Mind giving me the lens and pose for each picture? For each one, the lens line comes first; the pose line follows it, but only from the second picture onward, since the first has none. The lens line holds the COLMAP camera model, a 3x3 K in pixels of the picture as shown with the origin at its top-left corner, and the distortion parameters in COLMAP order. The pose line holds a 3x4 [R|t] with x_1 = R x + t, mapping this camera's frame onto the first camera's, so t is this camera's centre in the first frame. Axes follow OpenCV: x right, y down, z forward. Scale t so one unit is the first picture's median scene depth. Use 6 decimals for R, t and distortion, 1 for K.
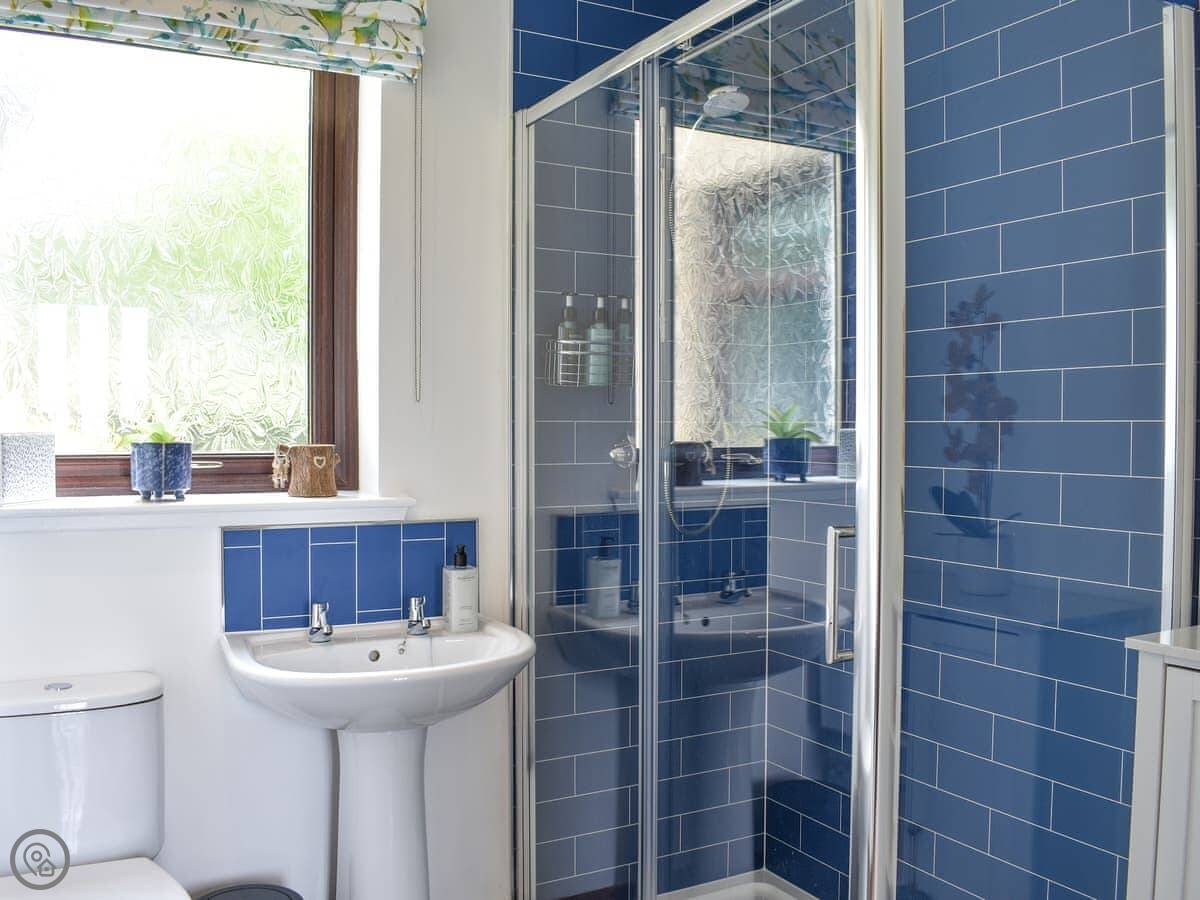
lens RADIAL K [[1068.6, 0, 599.4], [0, 1068.6, 450.0], [0, 0, 1]] dist [-0.100740, 0.029584]
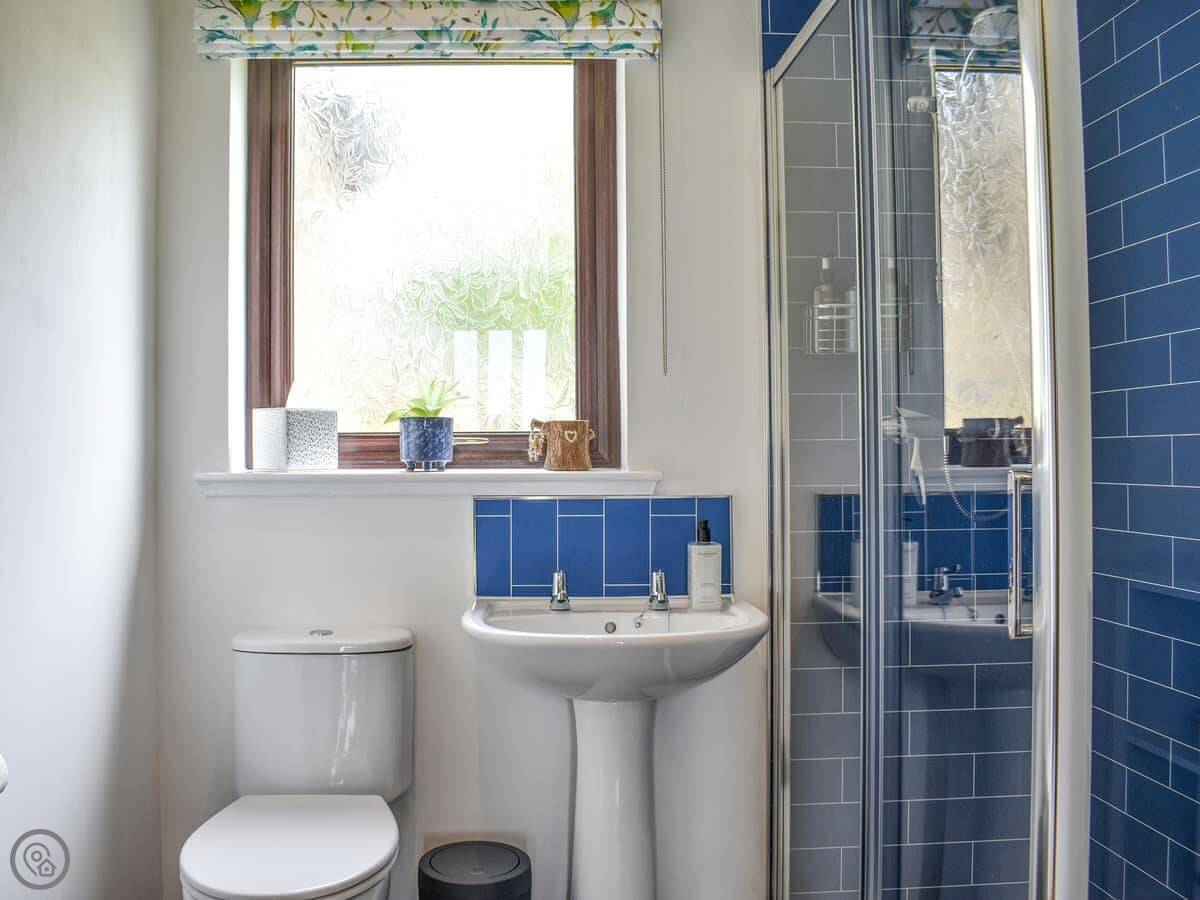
lens RADIAL K [[1068.6, 0, 599.9], [0, 1068.6, 452.2], [0, 0, 1]] dist [-0.100740, 0.029584]
pose [[0.894382, -0.014996, -0.447052, 0.223756], [-0.003375, 0.999183, -0.040269, 0.068603], [0.447291, 0.037525, 0.893601, 0.095135]]
